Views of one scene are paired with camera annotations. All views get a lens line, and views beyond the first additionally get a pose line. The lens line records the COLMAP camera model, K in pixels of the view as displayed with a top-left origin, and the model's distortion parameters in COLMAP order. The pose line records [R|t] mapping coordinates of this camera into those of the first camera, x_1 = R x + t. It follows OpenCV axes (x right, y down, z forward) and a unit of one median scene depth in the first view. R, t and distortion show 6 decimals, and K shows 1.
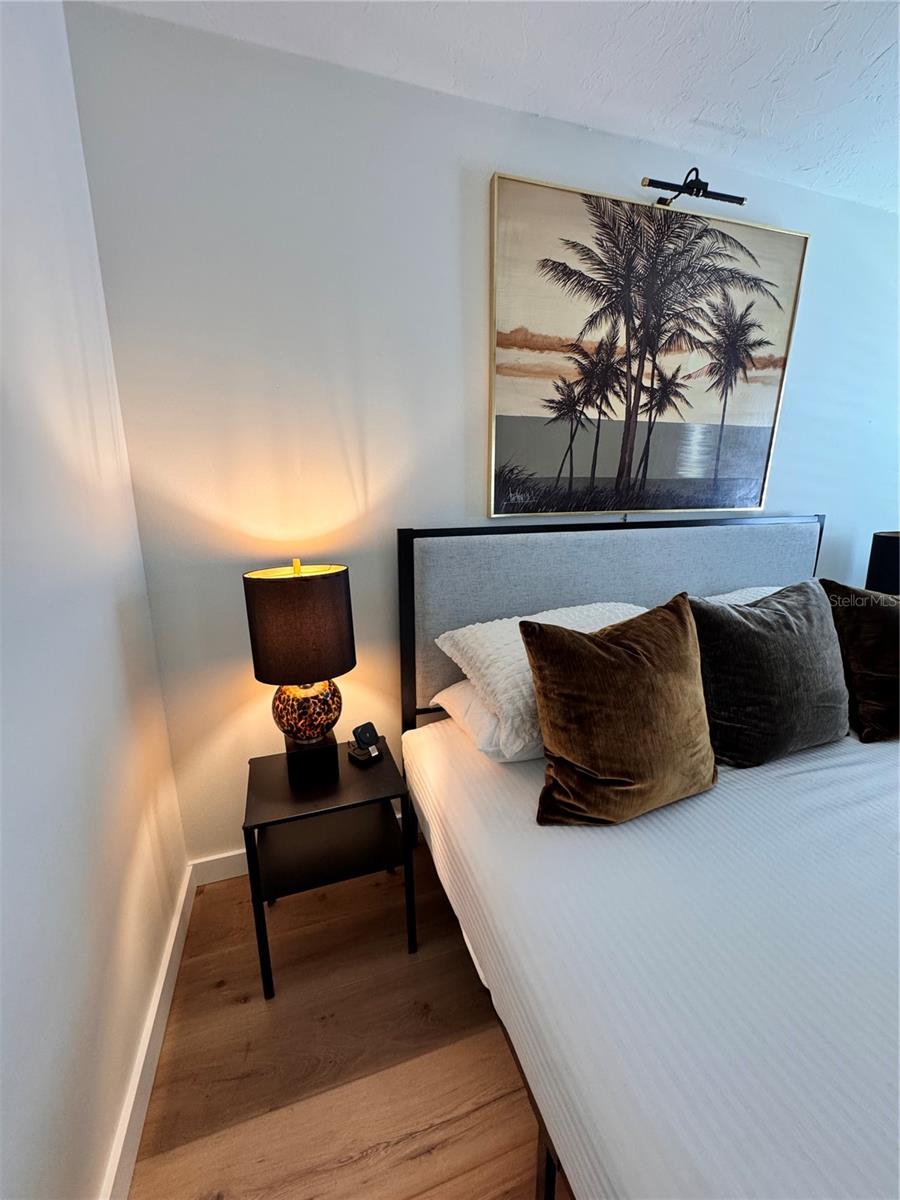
lens RADIAL K [[477.2, 0, 446.4], [0, 477.2, 600.5], [0, 0, 1]] dist [-0.009319, 0.001693]
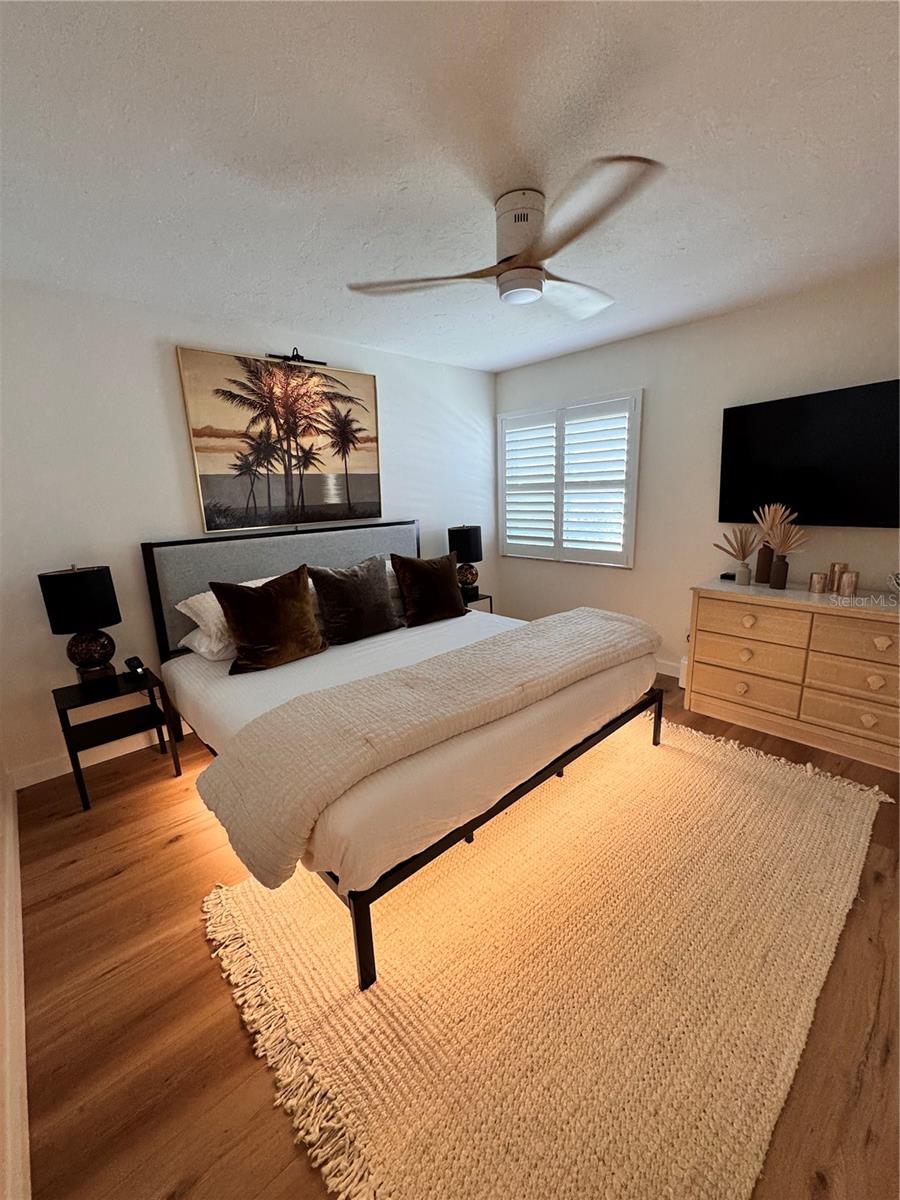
lens RADIAL K [[477.2, 0, 451.9], [0, 477.2, 600.3], [0, 0, 1]] dist [-0.009319, 0.001693]
pose [[0.909731, -0.116056, 0.398648, 0.185585], [0.121664, 0.992507, 0.011300, 0.149983], [-0.396972, 0.038221, 0.917034, -0.885922]]
